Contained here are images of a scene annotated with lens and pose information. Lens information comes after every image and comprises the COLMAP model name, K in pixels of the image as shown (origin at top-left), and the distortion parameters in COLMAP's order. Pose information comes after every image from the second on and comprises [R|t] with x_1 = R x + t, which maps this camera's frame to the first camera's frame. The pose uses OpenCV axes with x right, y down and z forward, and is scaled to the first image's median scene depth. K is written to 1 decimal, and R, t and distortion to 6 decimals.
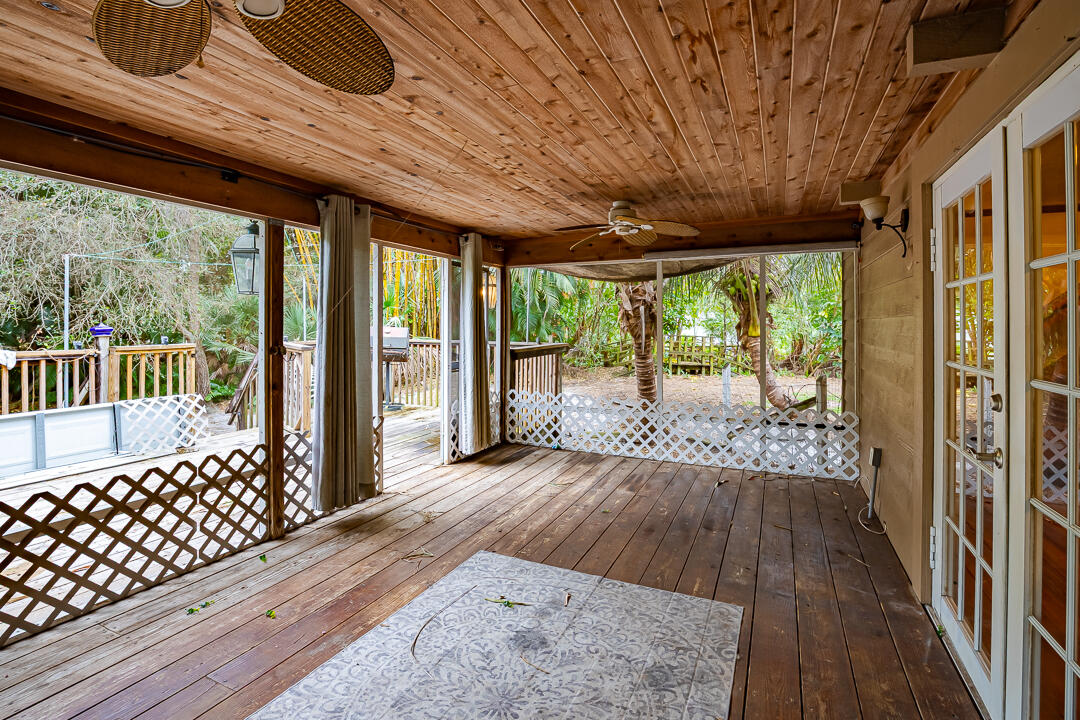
lens RADIAL K [[505.8, 0, 547.2], [0, 505.8, 326.6], [0, 0, 1]] dist [-0.028378, 0.000394]
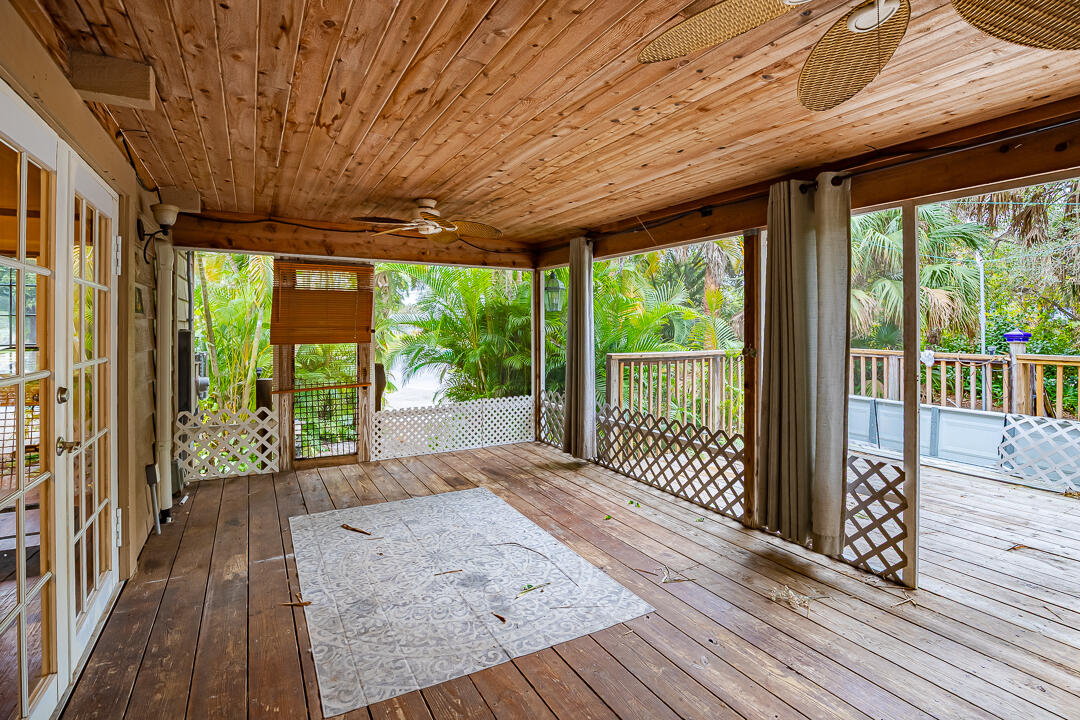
lens RADIAL K [[498.6, 0, 532.3], [0, 498.6, 334.6], [0, 0, 1]] dist [-0.025305, 0.001090]
pose [[-0.584939, 0.007276, -0.811045, 0.696141], [-0.007414, 0.999870, 0.014316, -0.002248], [0.811044, 0.014387, -0.584809, 1.459819]]
